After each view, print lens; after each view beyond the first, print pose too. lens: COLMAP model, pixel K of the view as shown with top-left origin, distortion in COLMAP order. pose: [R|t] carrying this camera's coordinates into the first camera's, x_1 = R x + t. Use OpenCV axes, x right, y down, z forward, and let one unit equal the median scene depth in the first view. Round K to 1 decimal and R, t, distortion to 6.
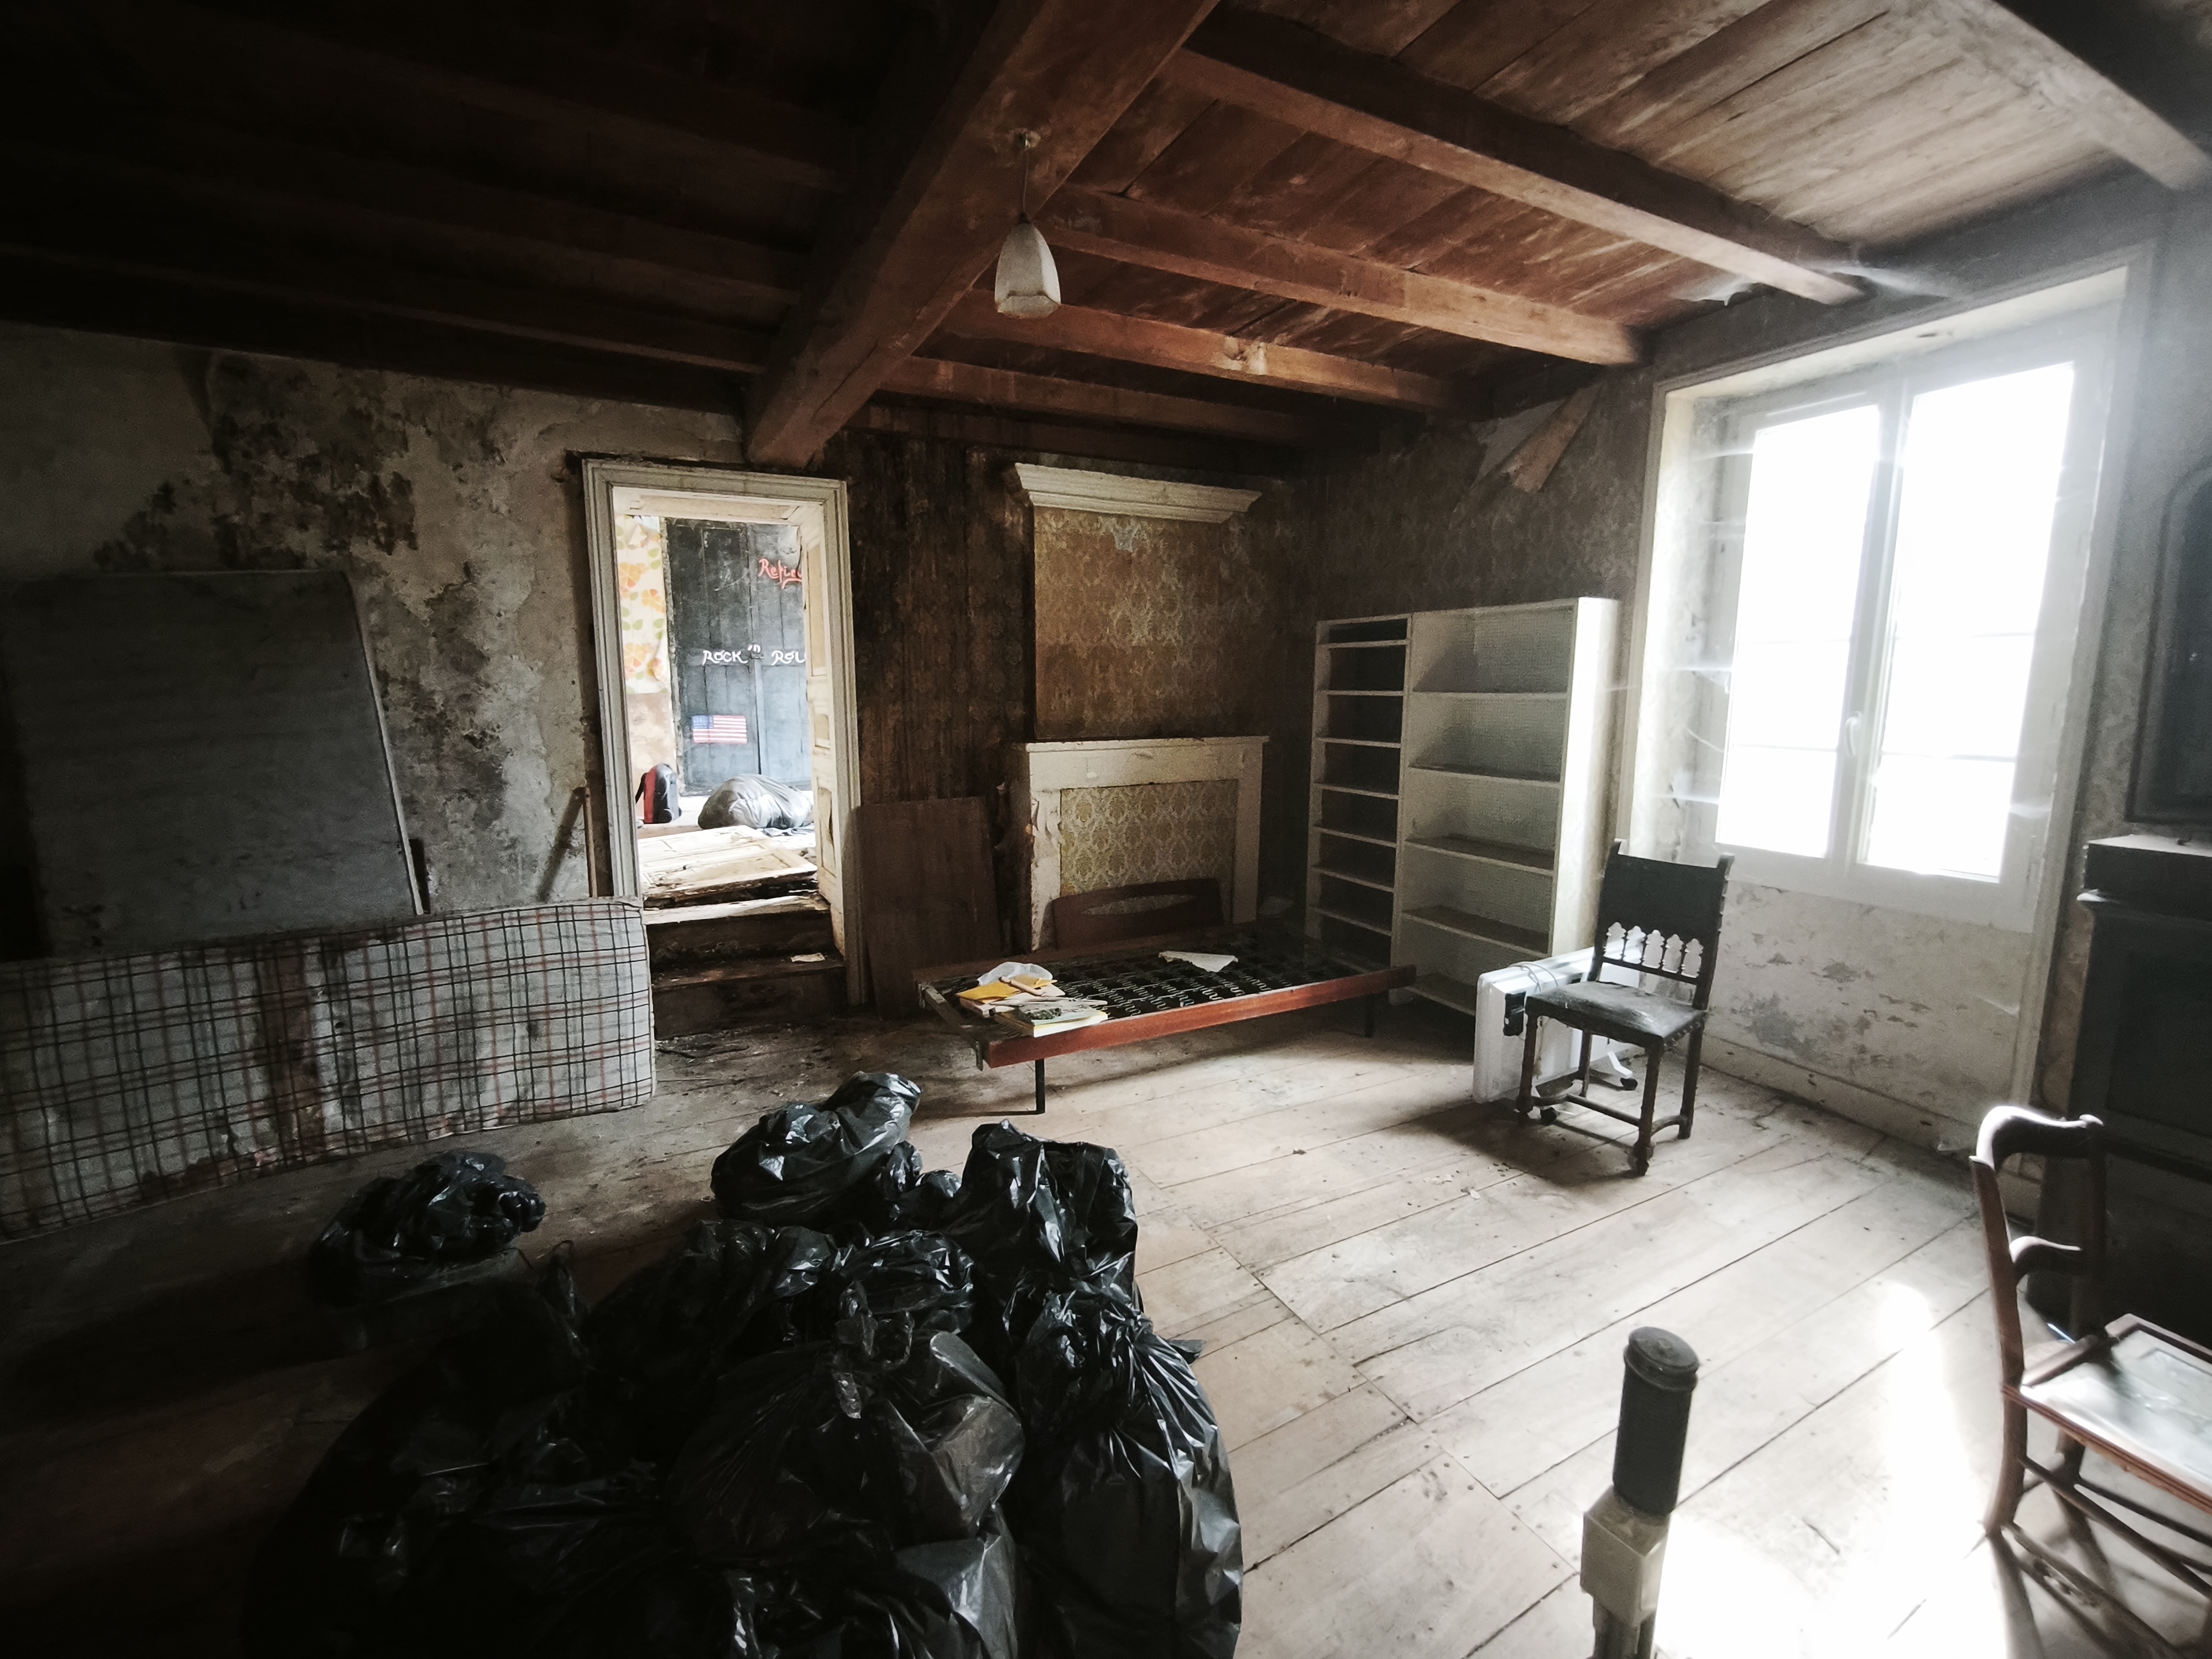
lens RADIAL K [[937.4, 0, 1107.1], [0, 937.4, 824.6], [0, 0, 1]] dist [-0.000500, -0.000468]
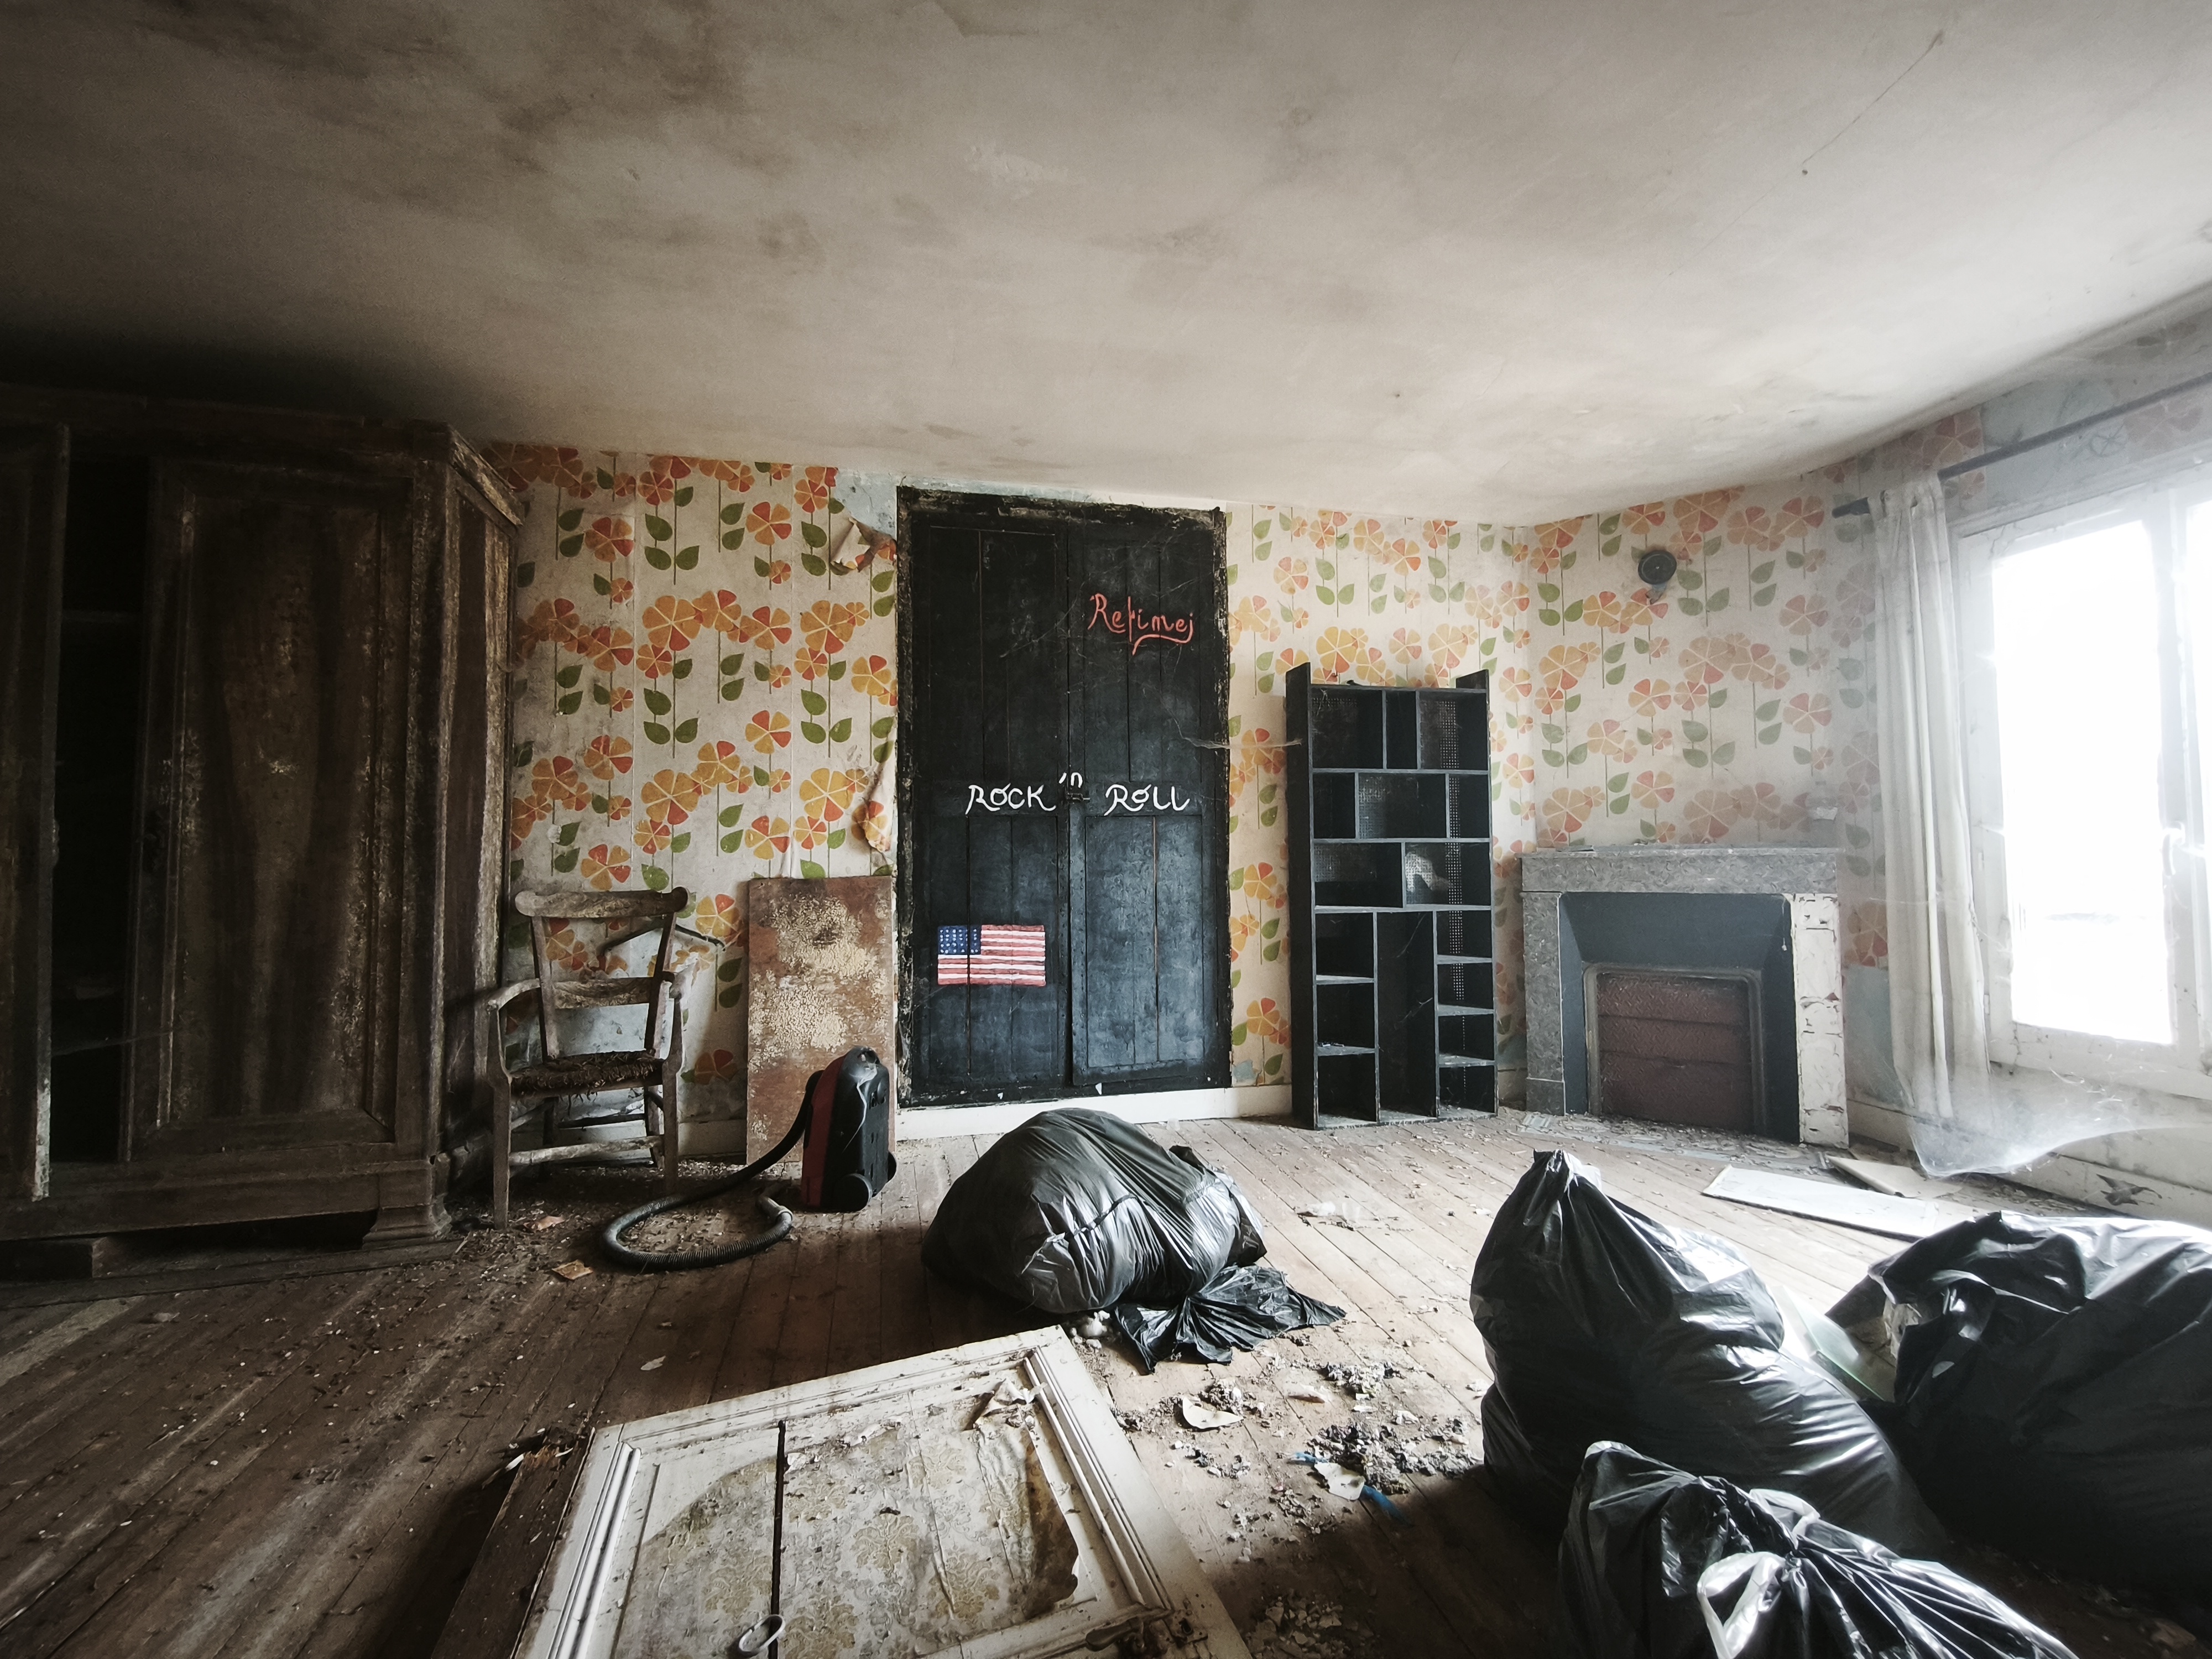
lens RADIAL K [[924.1, 0, 1105.3], [0, 924.1, 828.1], [0, 0, 1]] dist [-0.002850, 0.000555]
pose [[0.968536, -0.016673, -0.248316, -0.480505], [-0.031156, 0.981782, -0.187441, -0.154592], [0.246917, 0.189280, 0.950371, 1.118350]]
